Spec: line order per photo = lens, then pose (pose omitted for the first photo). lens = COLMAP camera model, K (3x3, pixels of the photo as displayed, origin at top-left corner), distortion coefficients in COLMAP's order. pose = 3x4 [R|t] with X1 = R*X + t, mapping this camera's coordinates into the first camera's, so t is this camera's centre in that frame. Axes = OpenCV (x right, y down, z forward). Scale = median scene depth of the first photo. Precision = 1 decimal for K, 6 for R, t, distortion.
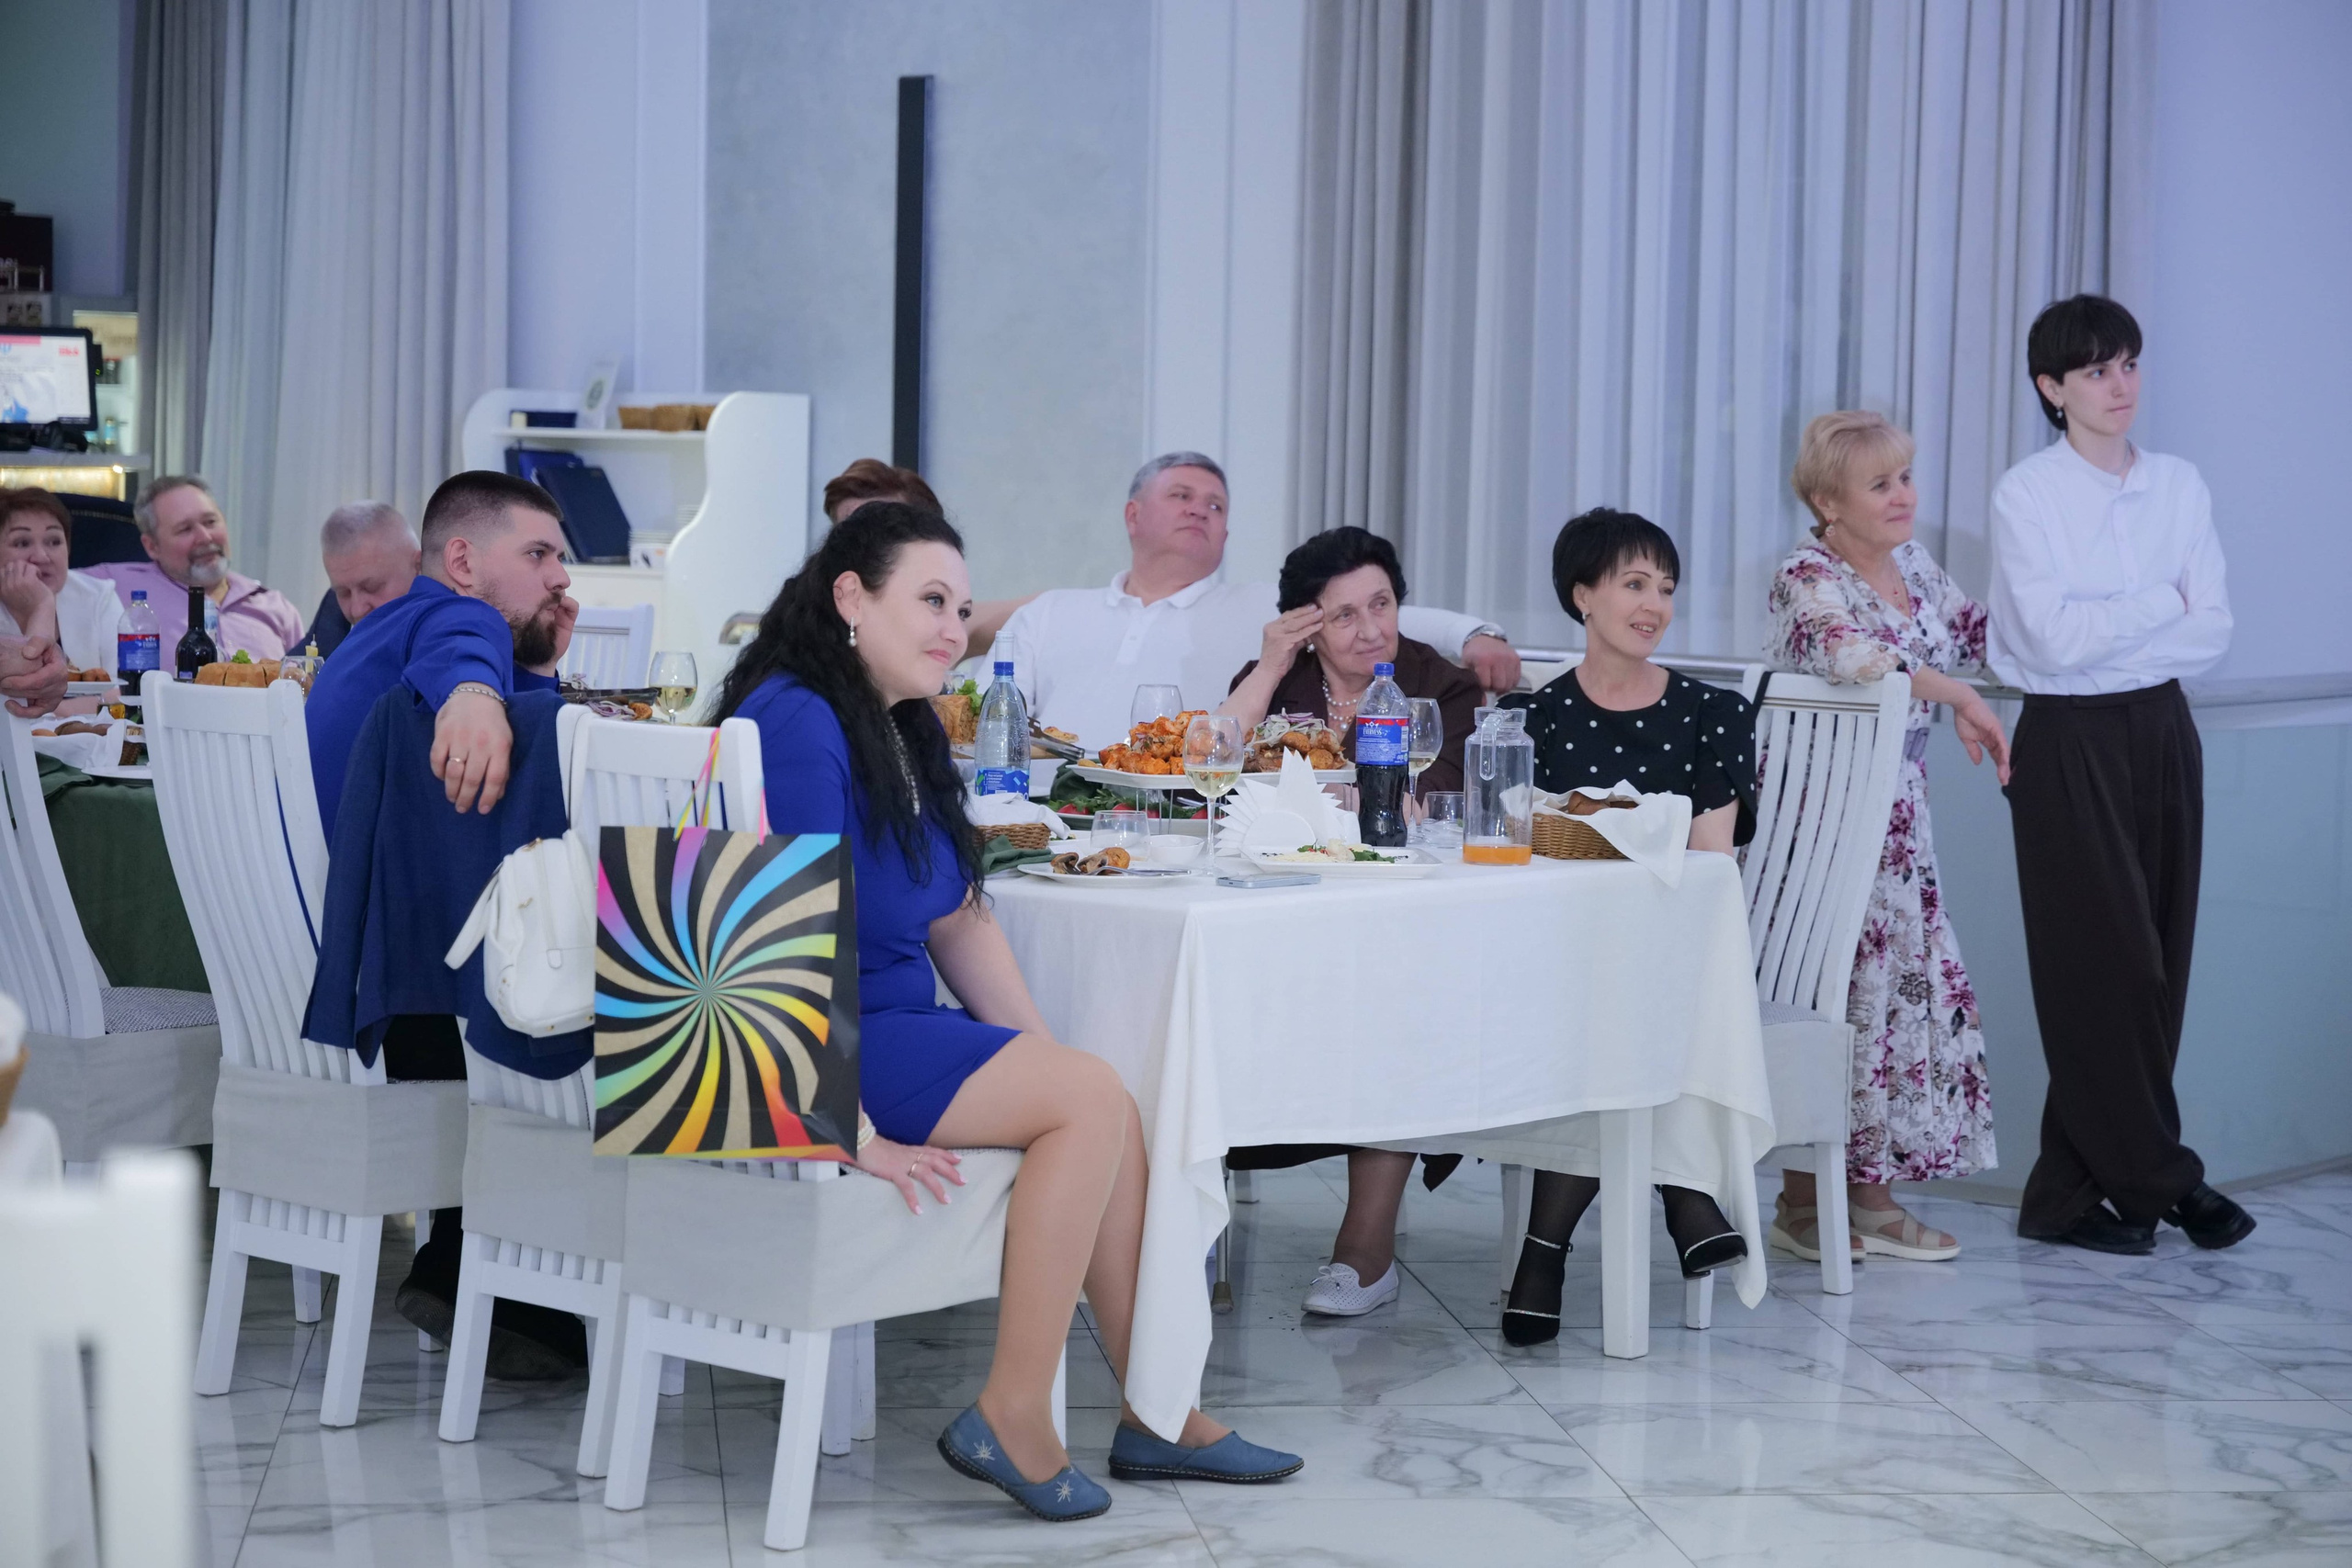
lens RADIAL K [[4720.3, 0, 1176.0], [0, 4720.3, 784.0], [0, 0, 1]] dist [-0.023647, -0.113286]
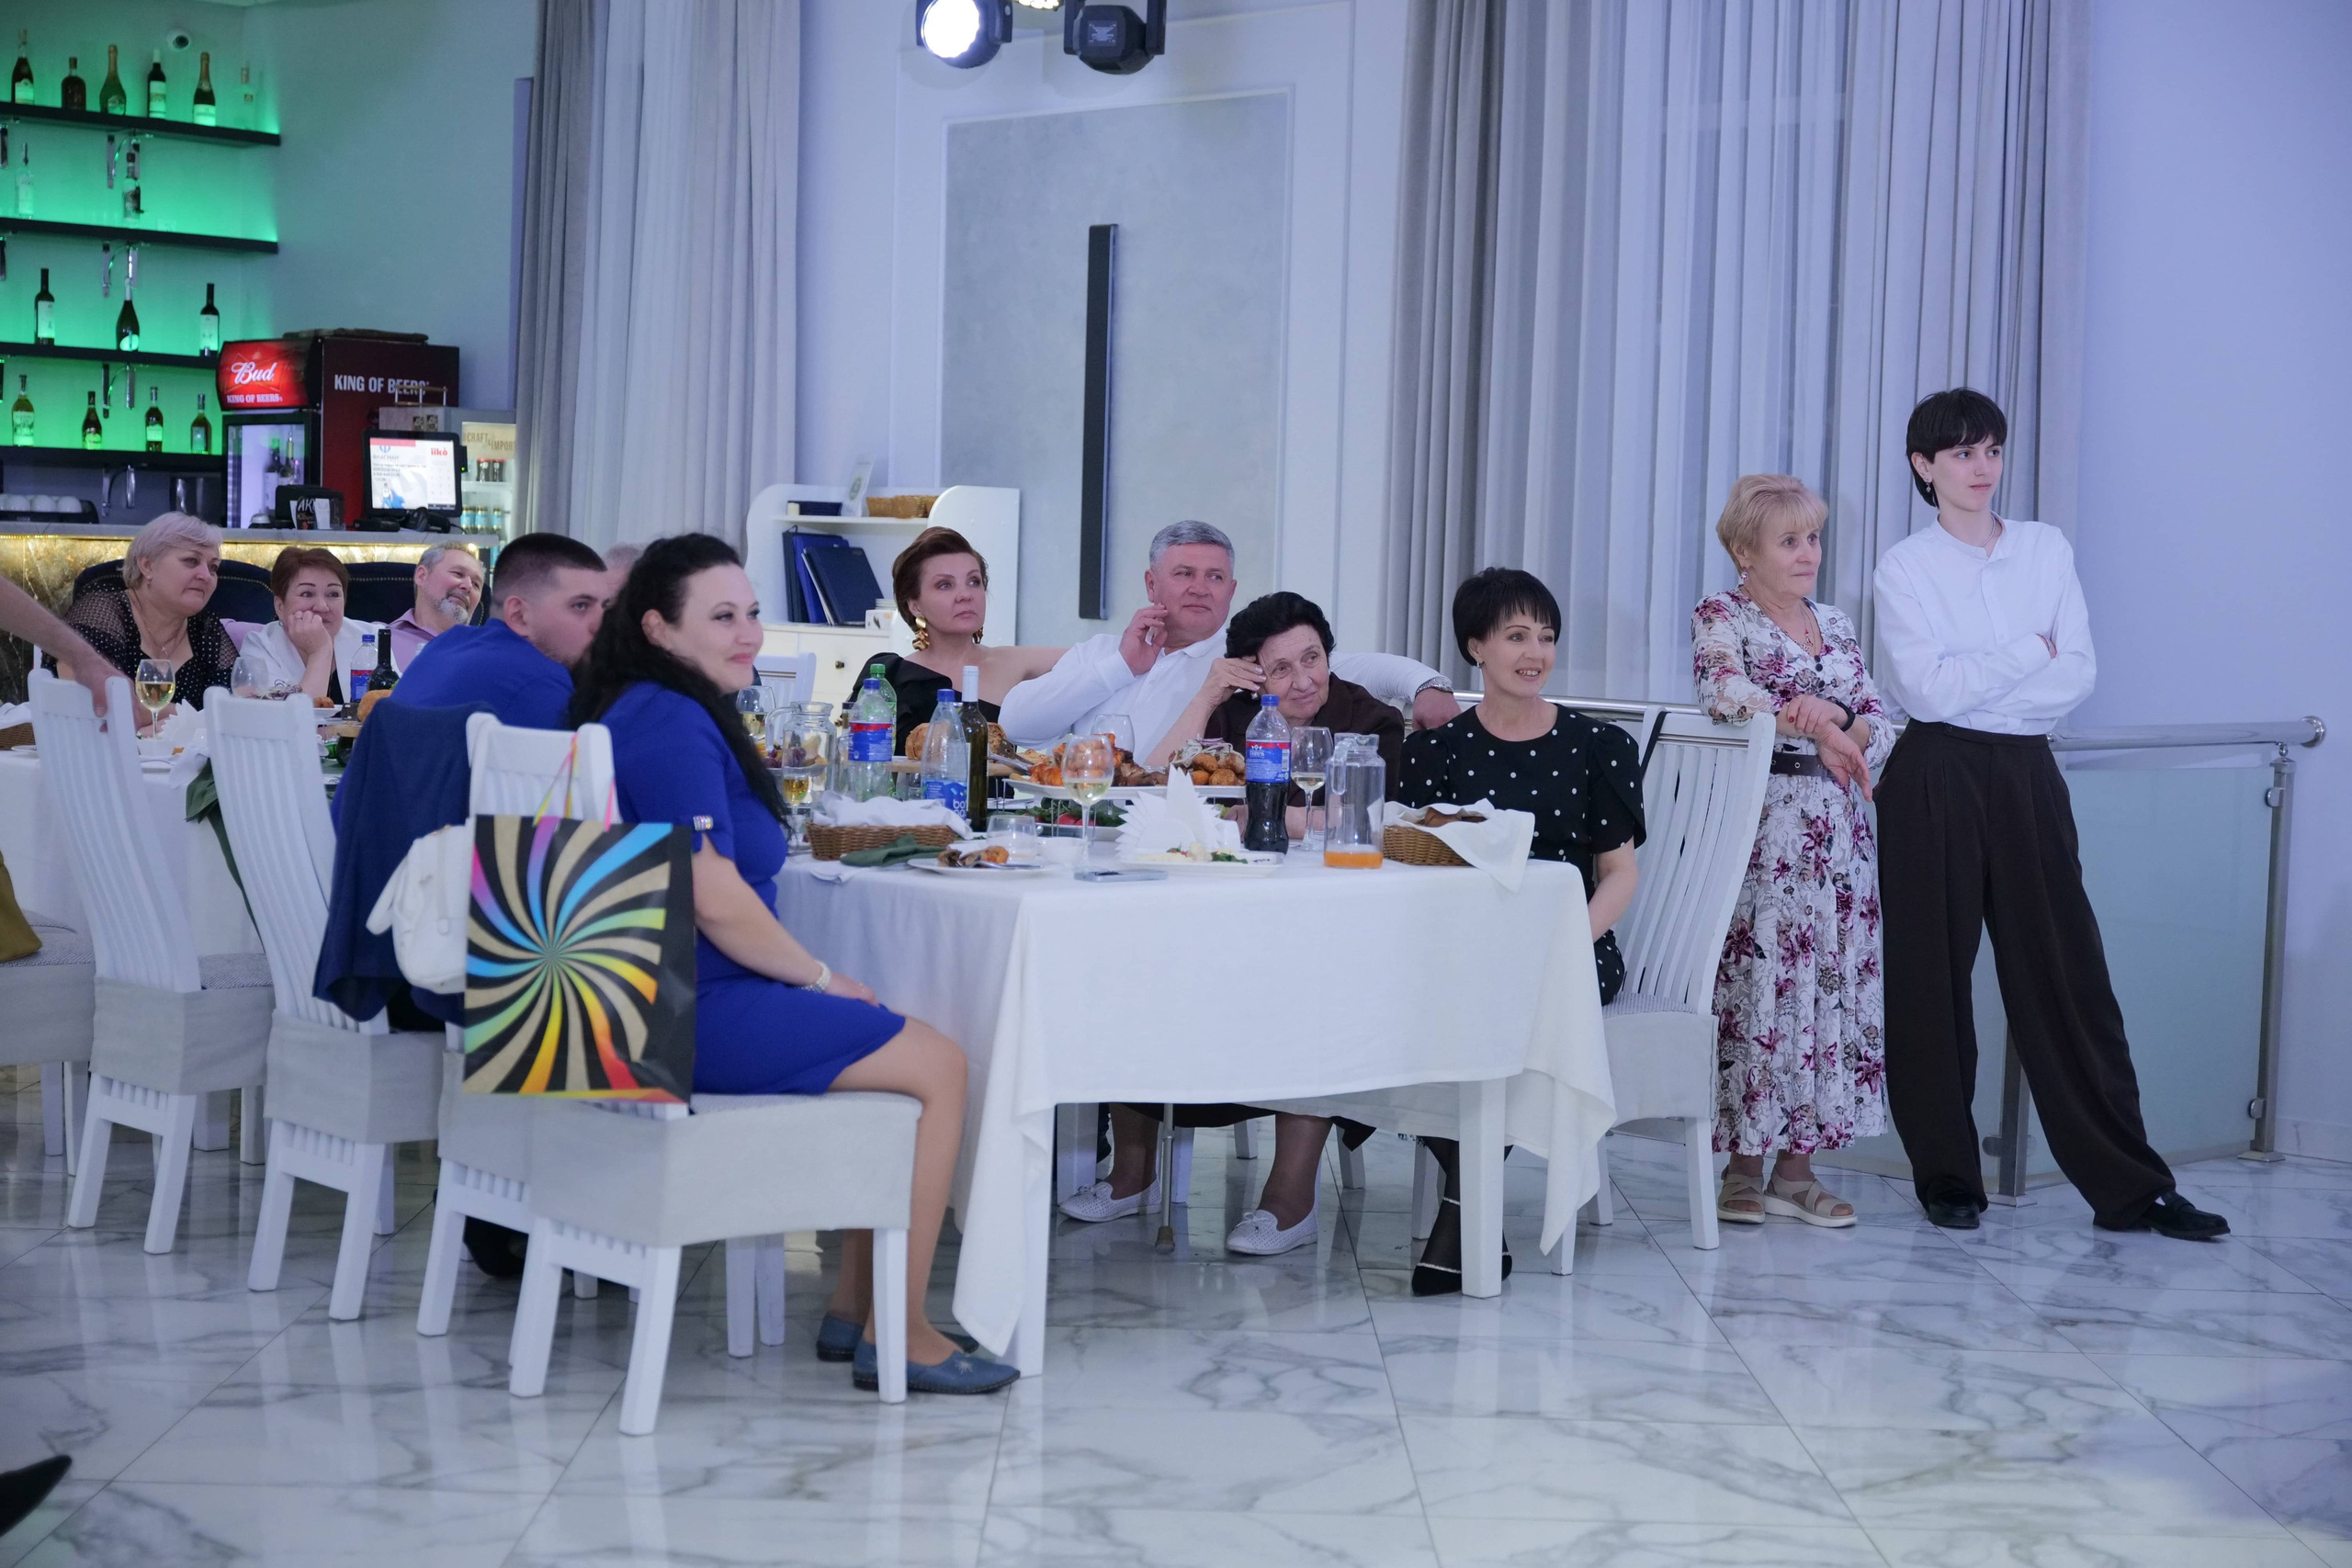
lens RADIAL K [[3774.7, 0, 1176.0], [0, 3774.7, 784.0], [0, 0, 1]] dist [-0.026750, -0.048694]
pose [[0.992136, 0.013882, -0.124391, 0.138442], [-0.015595, 0.999796, -0.012809, 0.008785], [0.124188, 0.014649, 0.992151, 0.070336]]
